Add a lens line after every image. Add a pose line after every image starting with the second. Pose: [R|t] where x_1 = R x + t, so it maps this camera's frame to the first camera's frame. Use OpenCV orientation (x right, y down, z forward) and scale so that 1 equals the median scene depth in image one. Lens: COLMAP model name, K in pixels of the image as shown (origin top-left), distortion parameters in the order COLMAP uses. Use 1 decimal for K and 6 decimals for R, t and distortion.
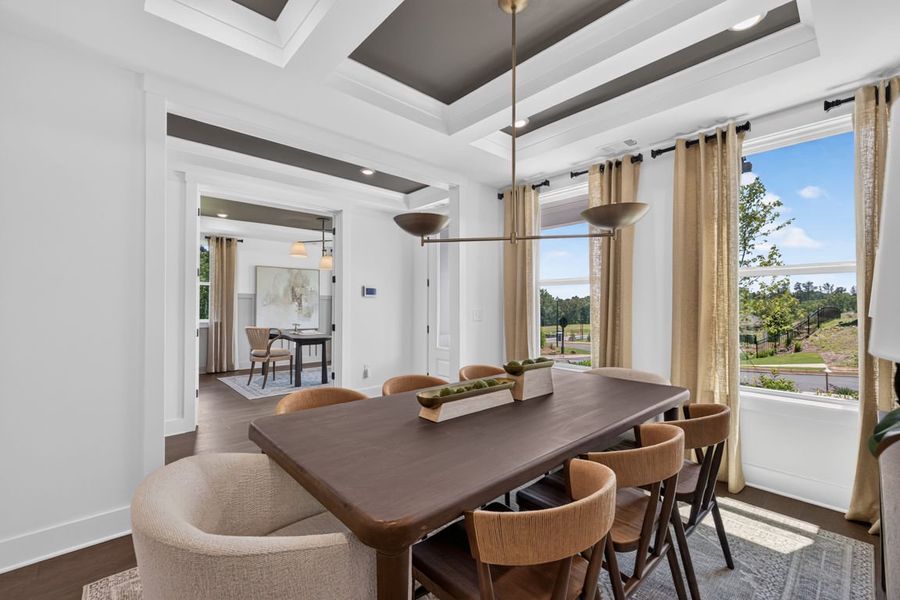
lens RADIAL K [[382.1, 0, 444.5], [0, 382.1, 300.0], [0, 0, 1]] dist [-0.001971, 0.000256]
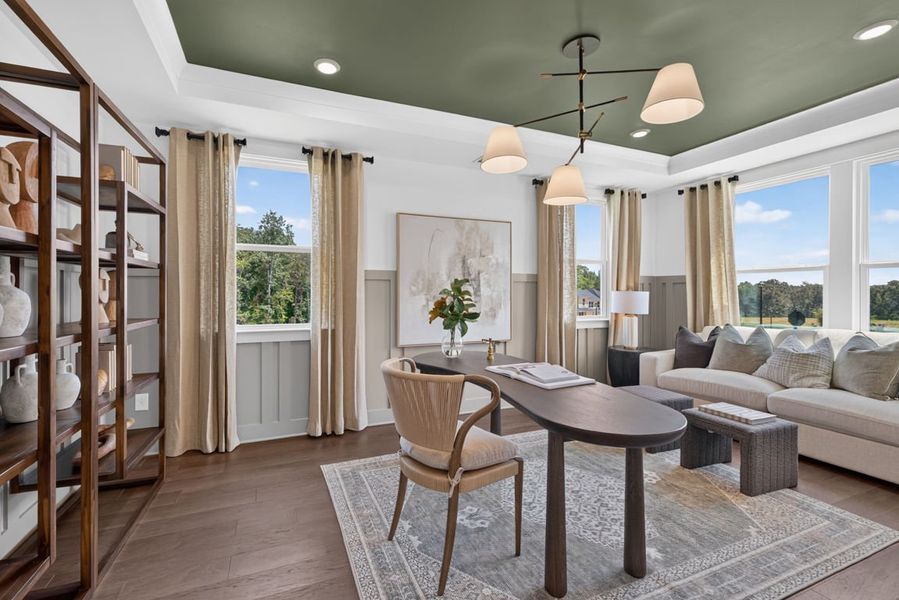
lens RADIAL K [[381.6, 0, 426.7], [0, 381.6, 290.8], [0, 0, 1]] dist [-0.001971, 0.000256]
pose [[0.942536, -0.001631, -0.334102, -0.319354], [0.004159, 0.999968, 0.006850, 0.007044], [0.334080, -0.007846, 0.942512, 0.596378]]
